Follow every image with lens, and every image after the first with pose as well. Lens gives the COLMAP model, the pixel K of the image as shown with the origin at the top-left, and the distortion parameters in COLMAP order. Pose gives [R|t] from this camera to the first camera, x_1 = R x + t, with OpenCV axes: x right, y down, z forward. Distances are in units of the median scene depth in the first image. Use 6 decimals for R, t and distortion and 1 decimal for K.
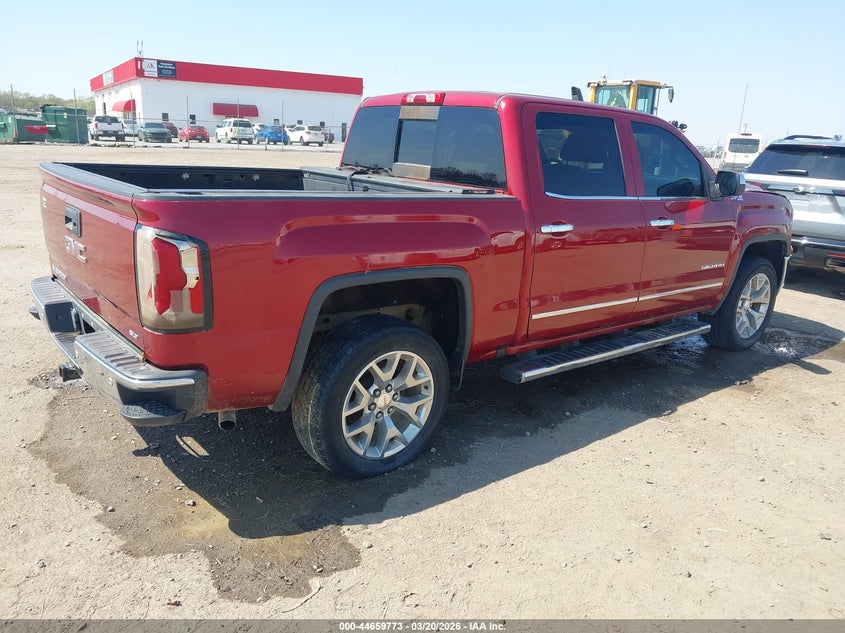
lens RADIAL K [[665.1, 0, 421.8], [0, 665.1, 318.6], [0, 0, 1]] dist [0.011651, 0.004026]
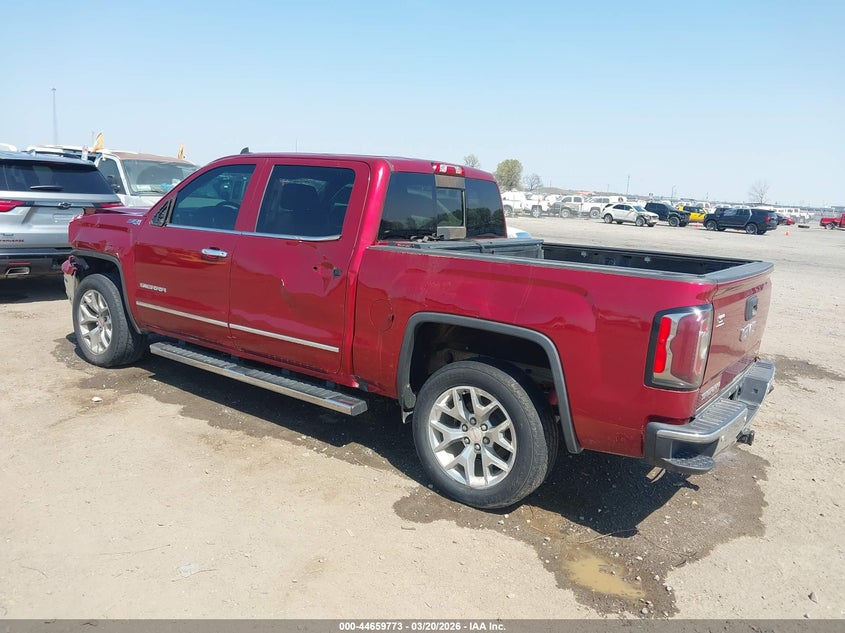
lens RADIAL K [[665.1, 0, 421.9], [0, 665.1, 315.9], [0, 0, 1]] dist [0.011651, 0.004026]
pose [[-0.261919, -0.232689, 0.936619, -1.100567], [0.189008, 0.939337, 0.286219, -0.427660], [-0.946401, 0.251994, -0.202050, 1.330535]]
